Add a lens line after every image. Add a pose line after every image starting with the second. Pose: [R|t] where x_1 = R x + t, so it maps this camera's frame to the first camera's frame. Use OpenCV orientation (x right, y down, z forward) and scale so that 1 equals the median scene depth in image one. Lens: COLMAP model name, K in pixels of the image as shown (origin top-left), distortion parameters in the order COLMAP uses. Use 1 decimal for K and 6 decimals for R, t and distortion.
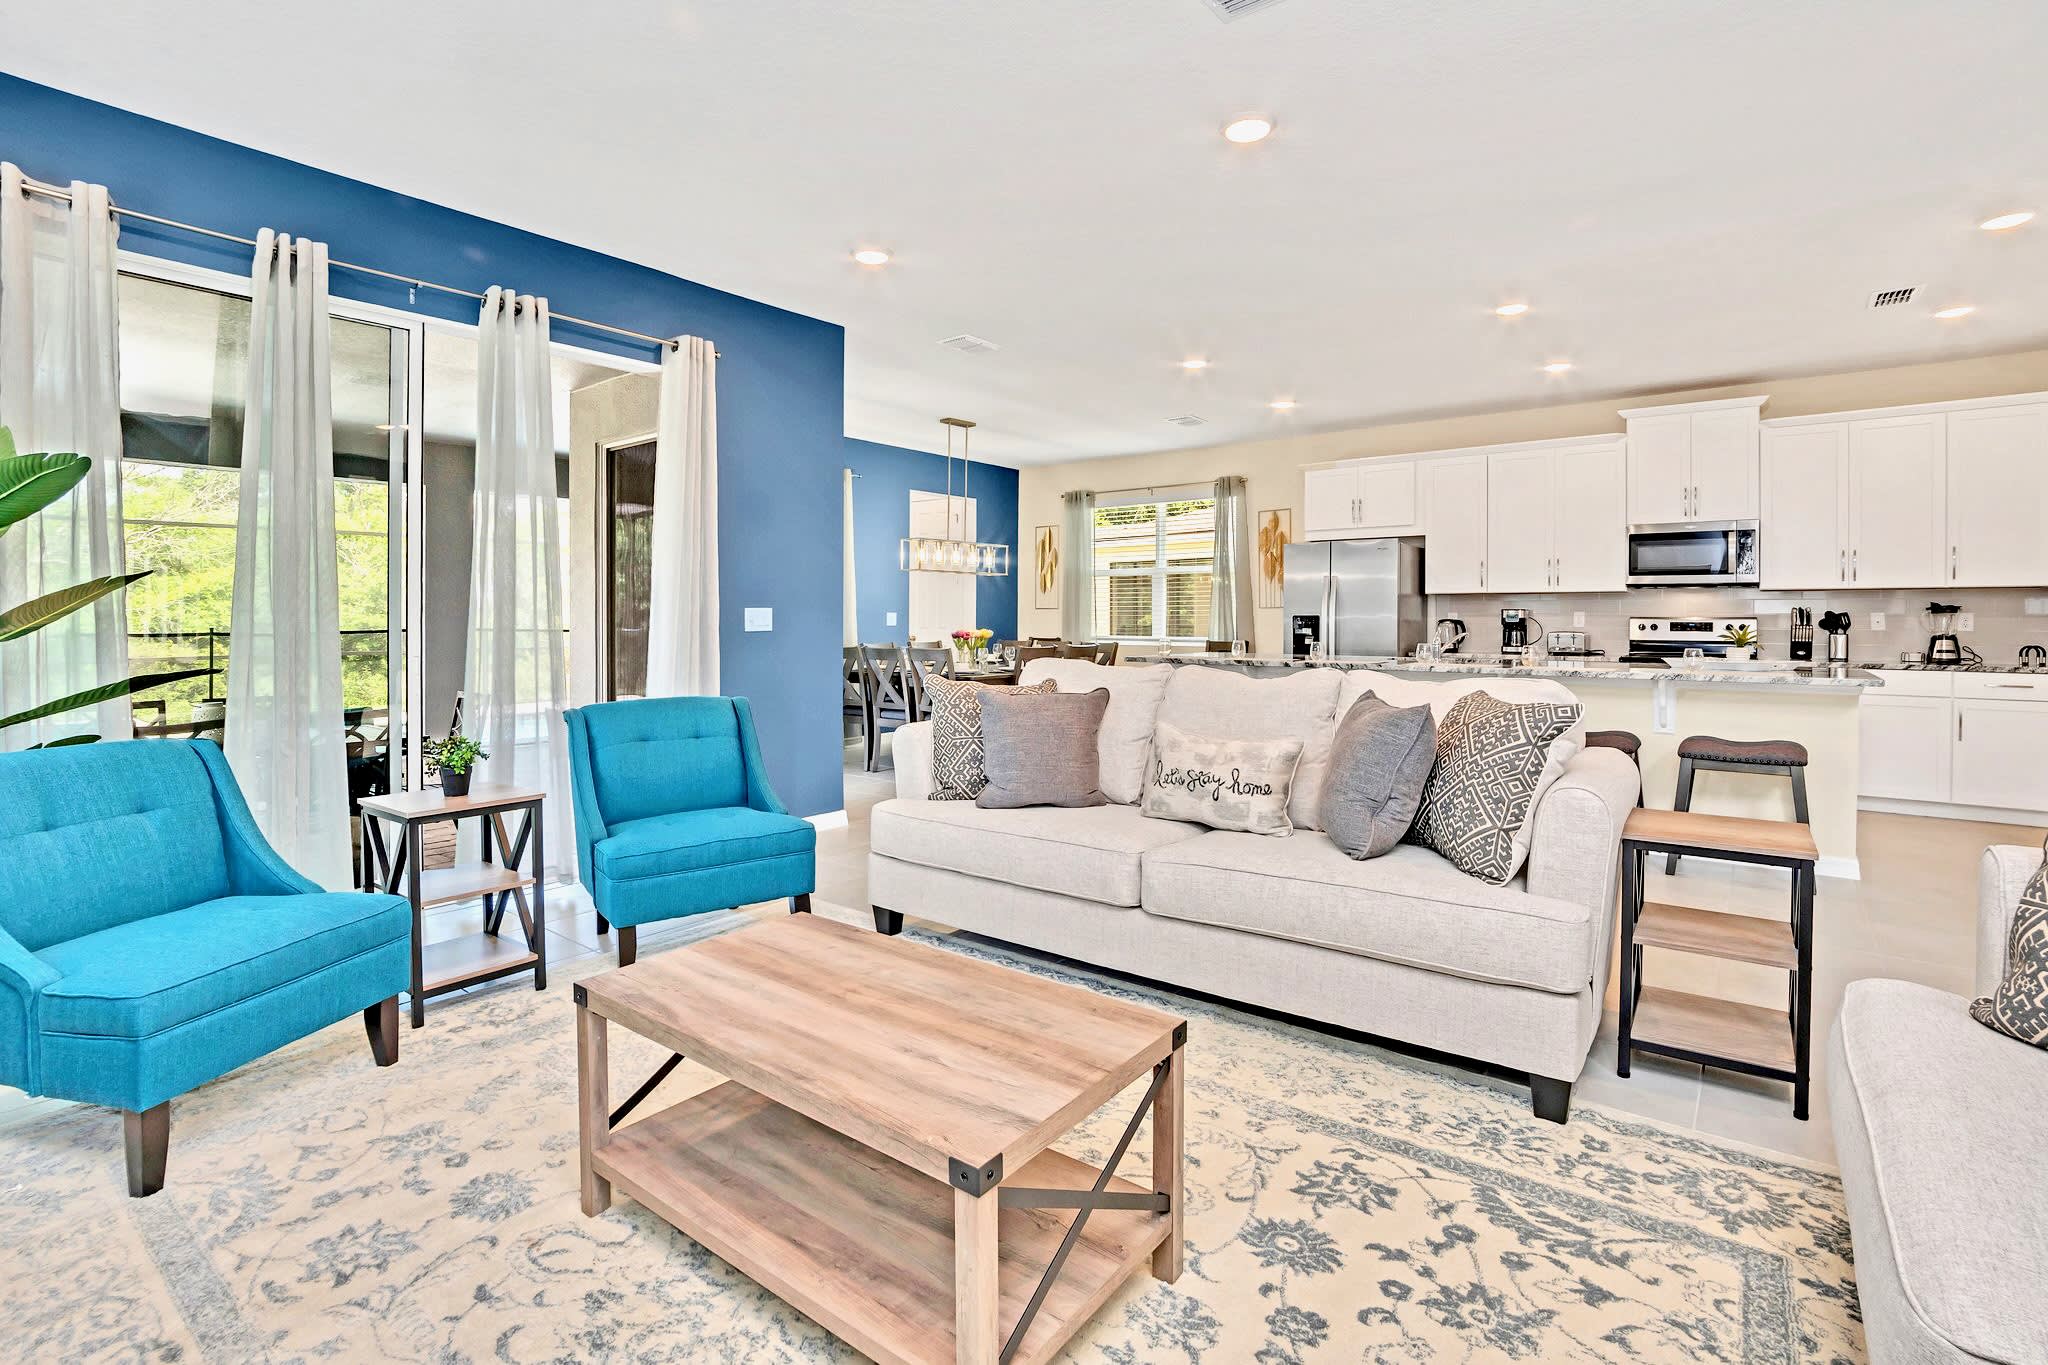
lens RADIAL K [[947.2, 0, 1028.2], [0, 947.2, 629.3], [0, 0, 1]] dist [-0.031819, 0.001944]
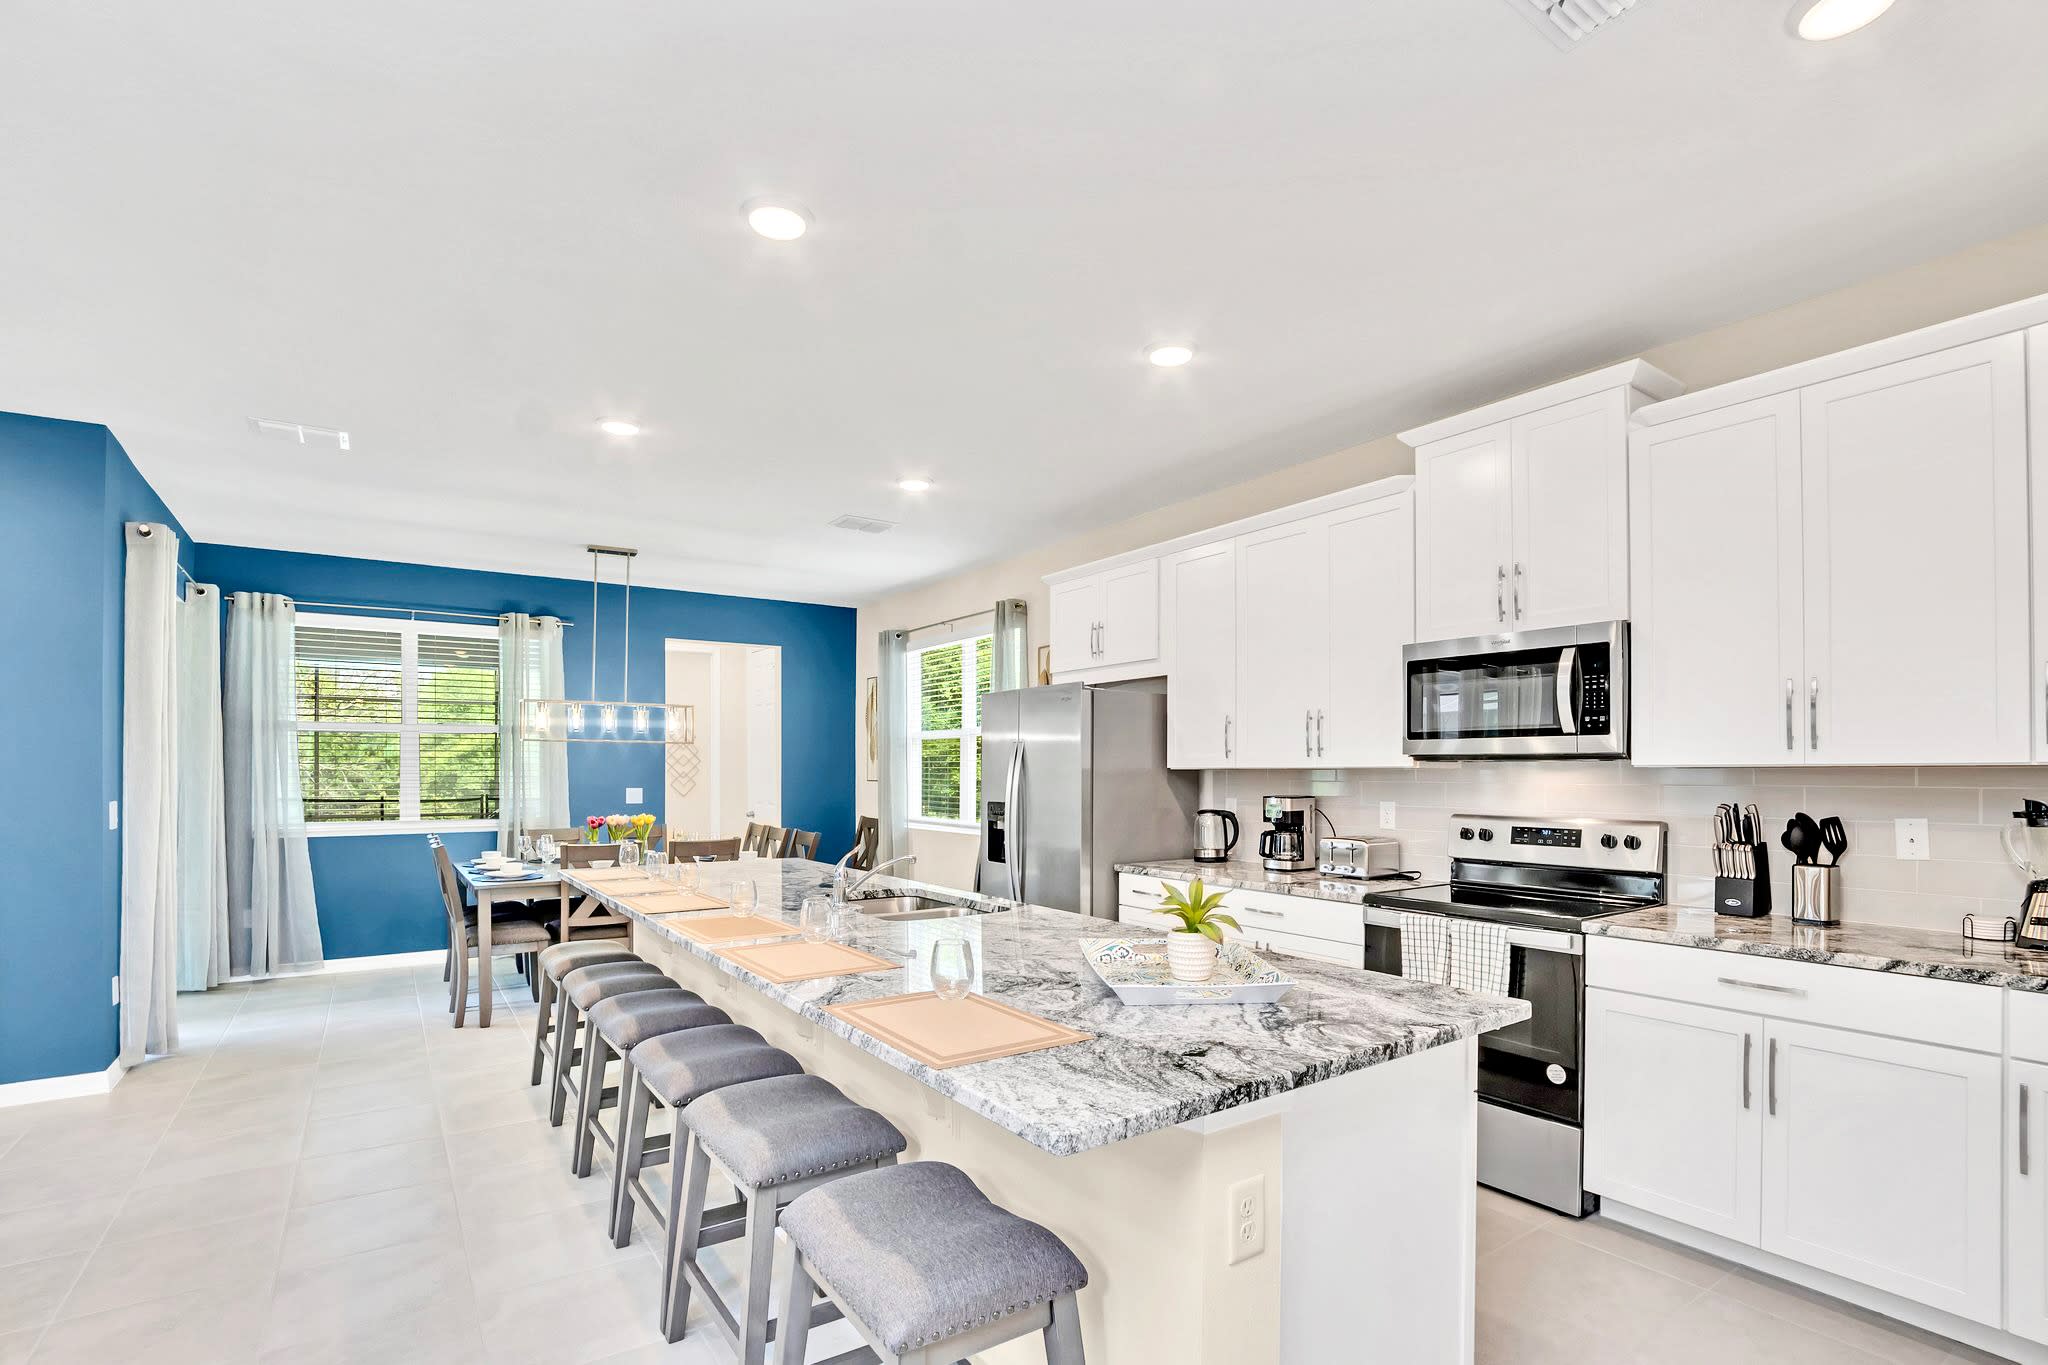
lens RADIAL K [[947.2, 0, 1060.7], [0, 947.2, 768.9], [0, 0, 1]] dist [-0.031819, 0.001944]
pose [[0.961508, 0.001289, -0.274775, 0.629495], [-0.005621, 0.999872, -0.014979, -0.032440], [0.274720, 0.015947, 0.961392, 0.451012]]
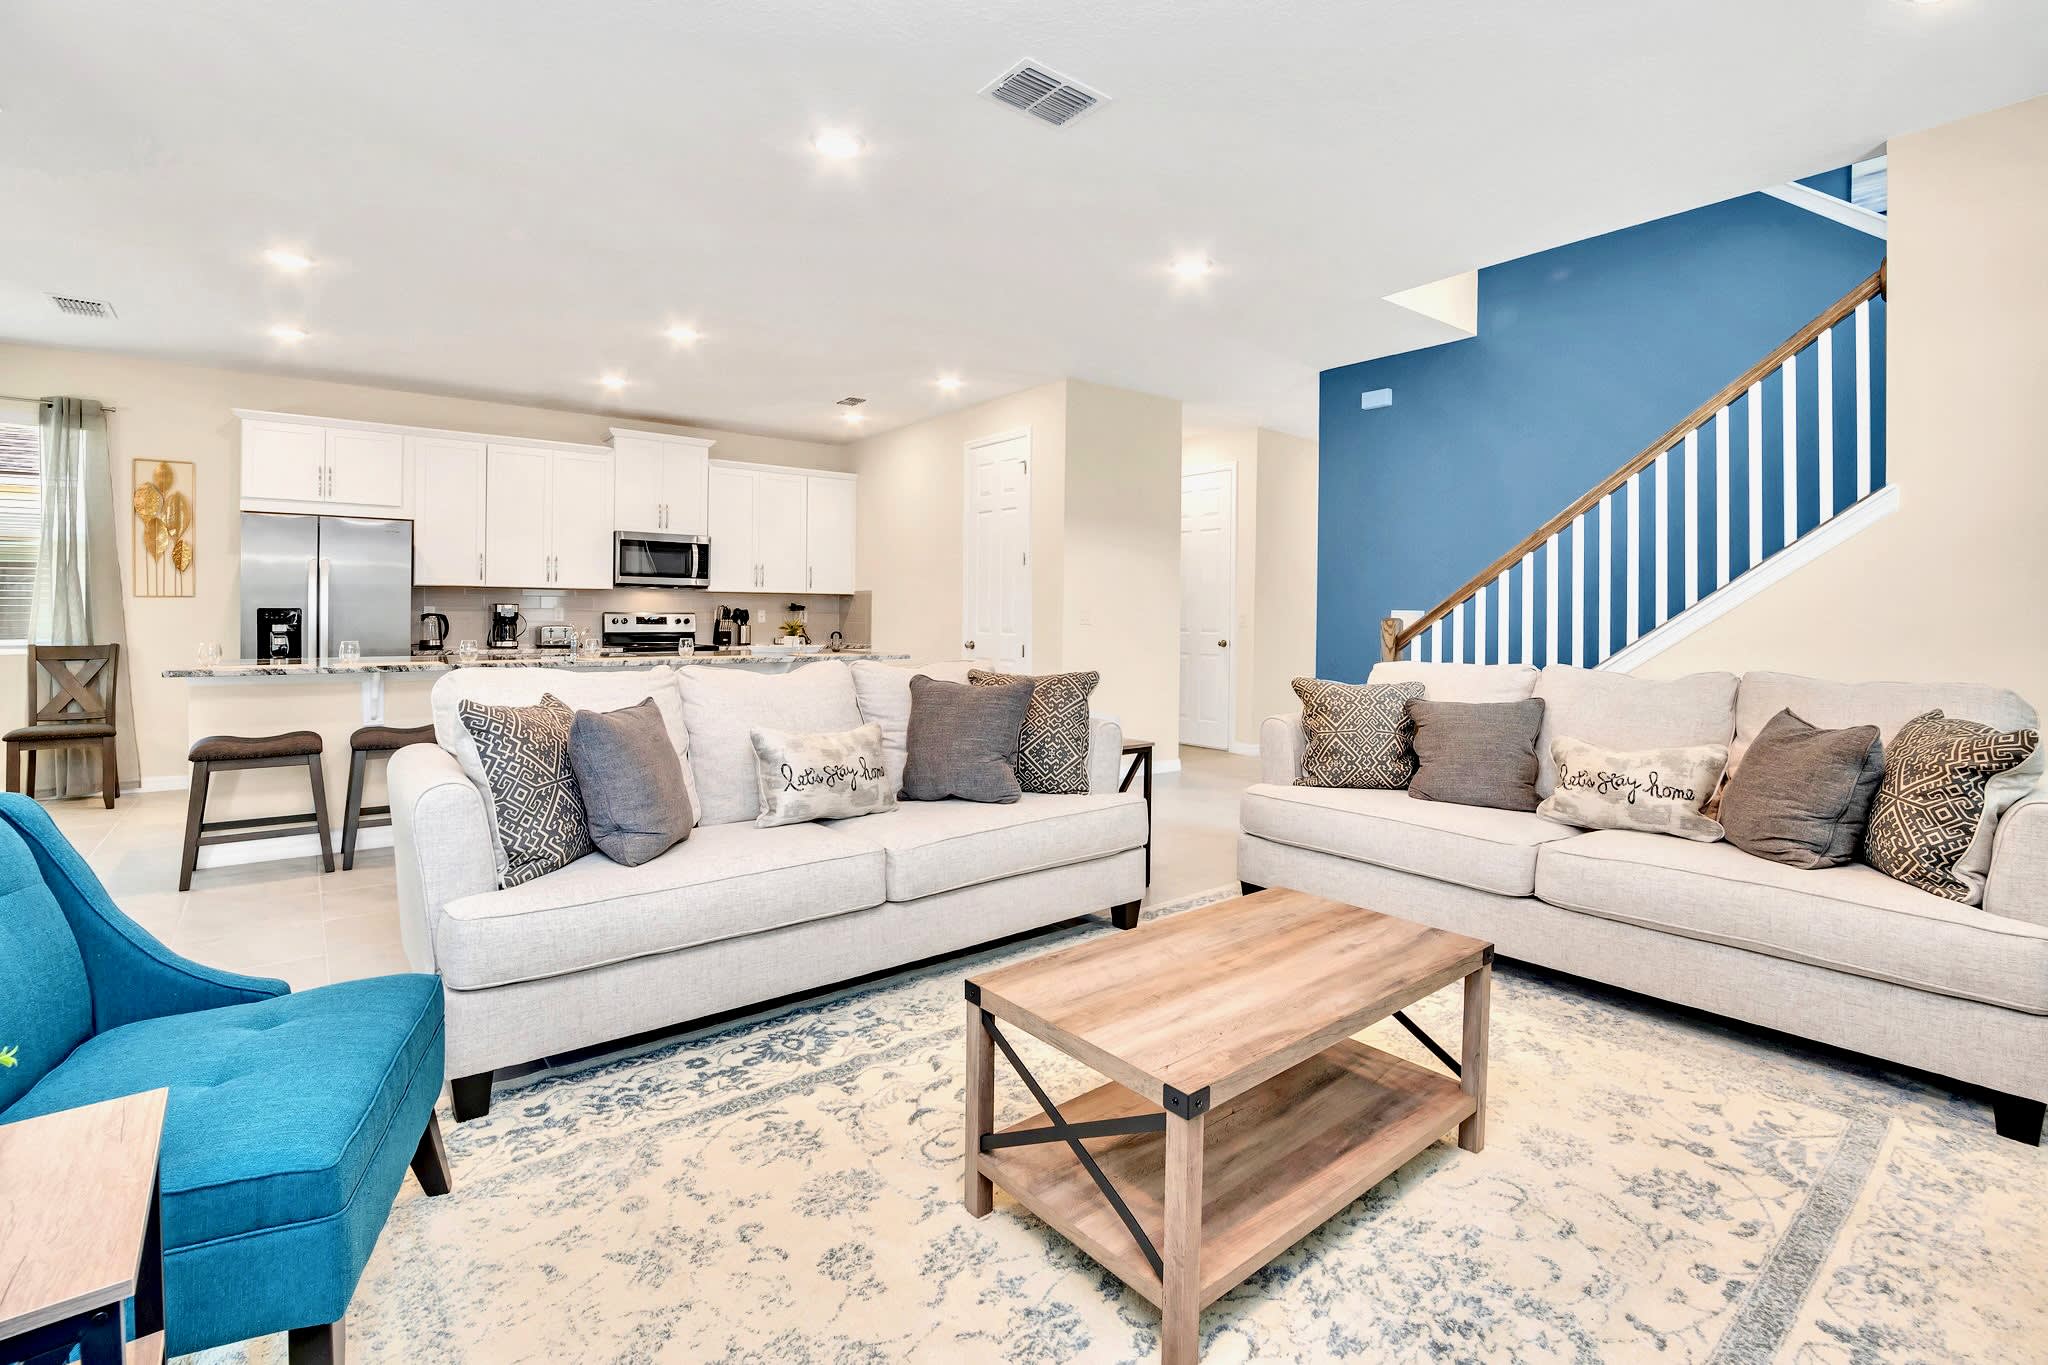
lens RADIAL K [[947.2, 0, 1011.0], [0, 947.2, 626.6], [0, 0, 1]] dist [-0.031819, 0.001944]
pose [[0.237228, -0.009871, 0.971404, -0.370764], [0.005191, 0.999947, 0.008894, -0.003569], [-0.971440, 0.002933, 0.237267, 0.281963]]
